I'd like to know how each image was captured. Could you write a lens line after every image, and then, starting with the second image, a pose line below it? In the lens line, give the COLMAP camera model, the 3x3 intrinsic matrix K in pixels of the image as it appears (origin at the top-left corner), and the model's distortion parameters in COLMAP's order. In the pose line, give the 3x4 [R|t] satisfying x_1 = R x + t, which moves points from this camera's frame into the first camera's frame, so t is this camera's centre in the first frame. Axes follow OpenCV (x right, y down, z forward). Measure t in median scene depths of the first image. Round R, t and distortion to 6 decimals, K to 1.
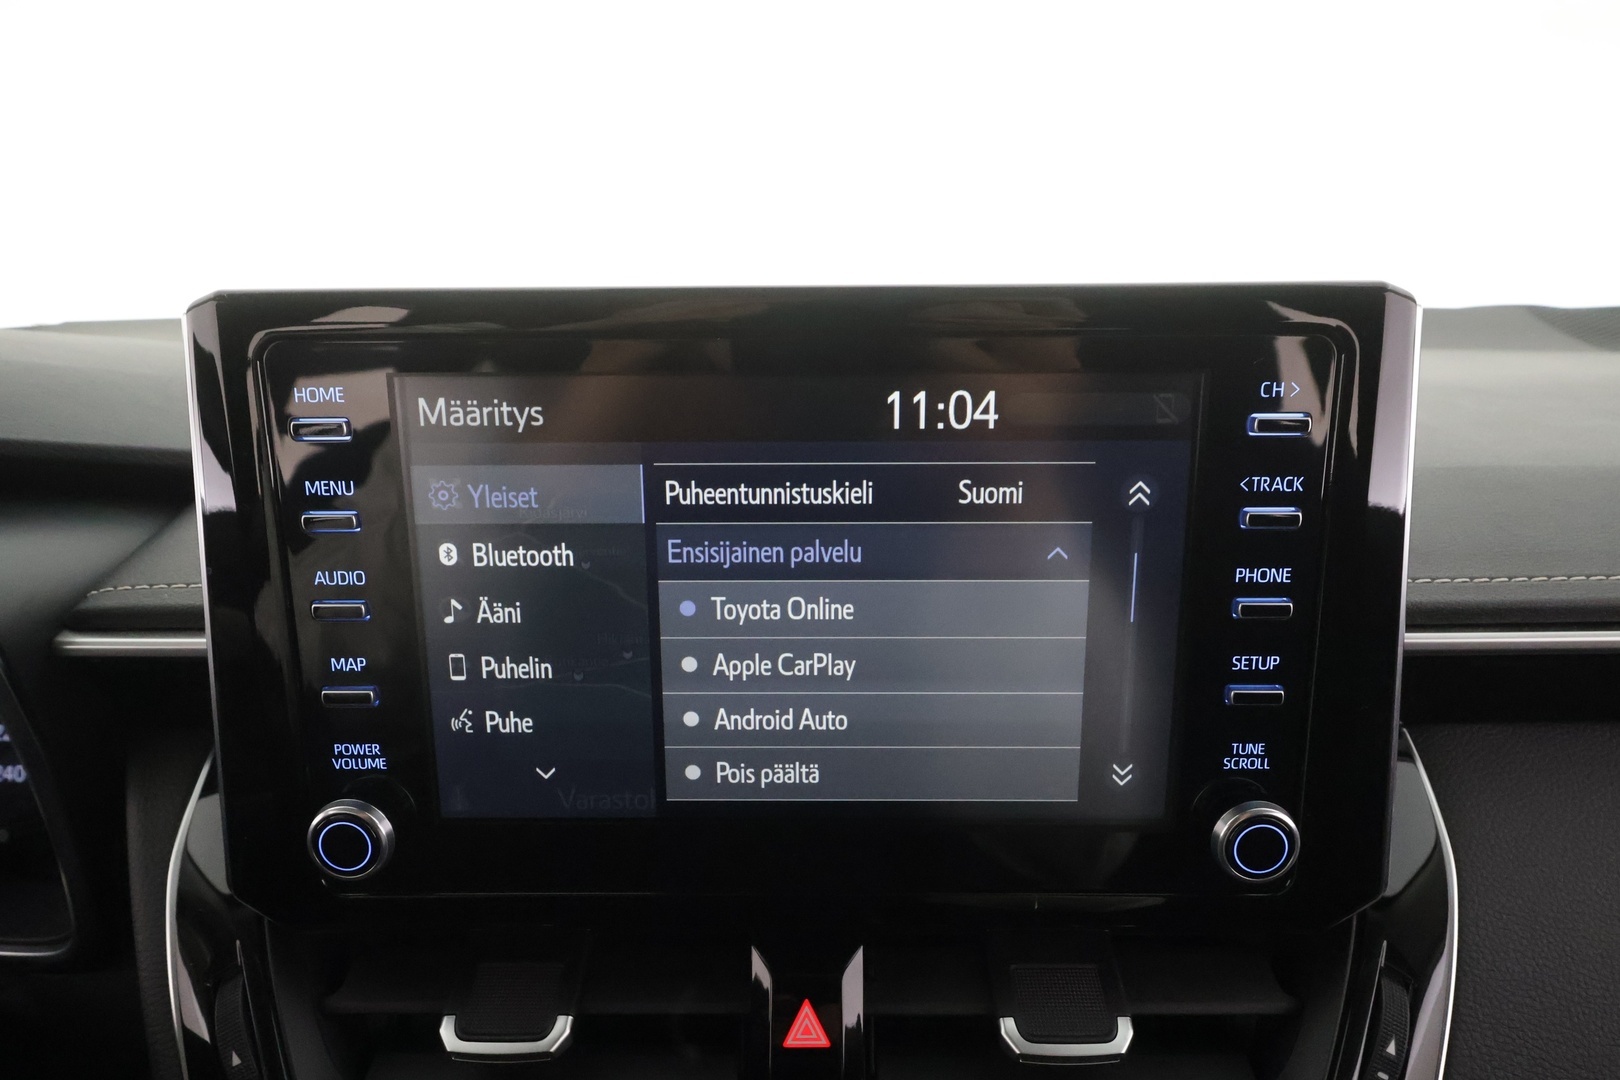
lens RADIAL K [[994.5, 0, 806.5], [0, 994.5, 548.6], [0, 0, 1]] dist [0.003854, 0.000333]
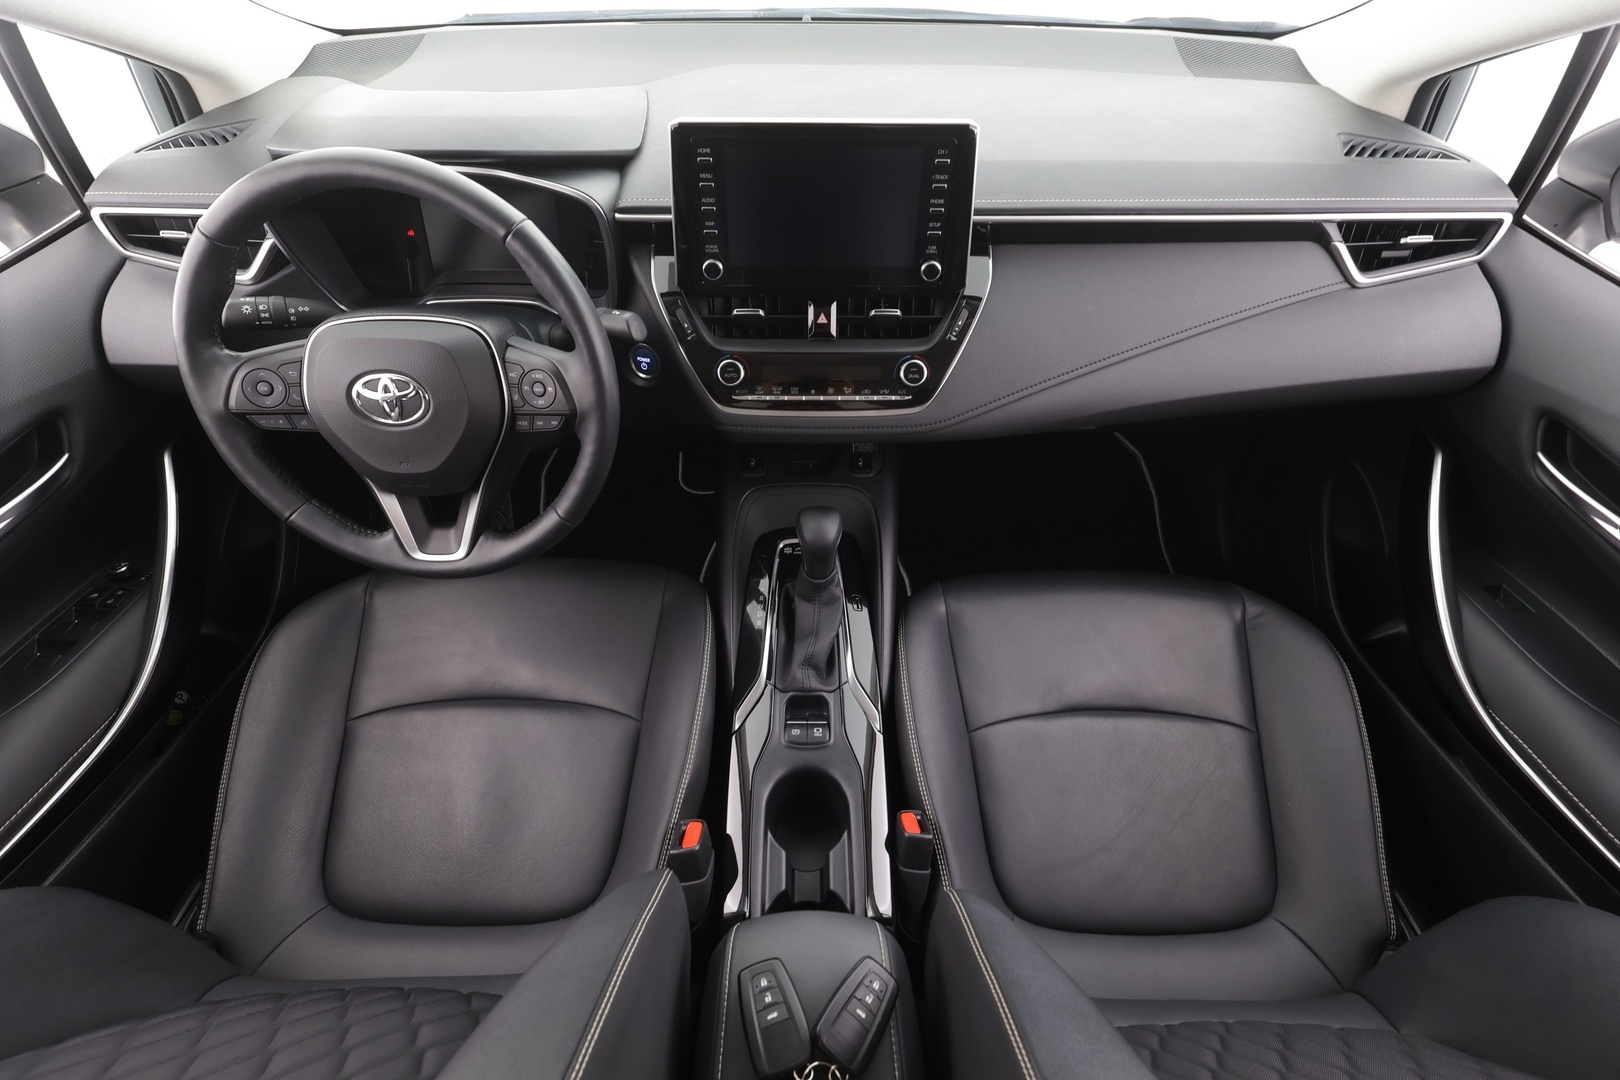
lens RADIAL K [[752.0, 0, 806.9], [0, 752.0, 547.6], [0, 0, 1]] dist [-0.002926, 0.001611]
pose [[0.999557, -0.005030, 0.029343, -0.161311], [-0.010054, 0.870686, 0.491737, -0.231327], [-0.028022, -0.491814, 0.870249, -2.208728]]
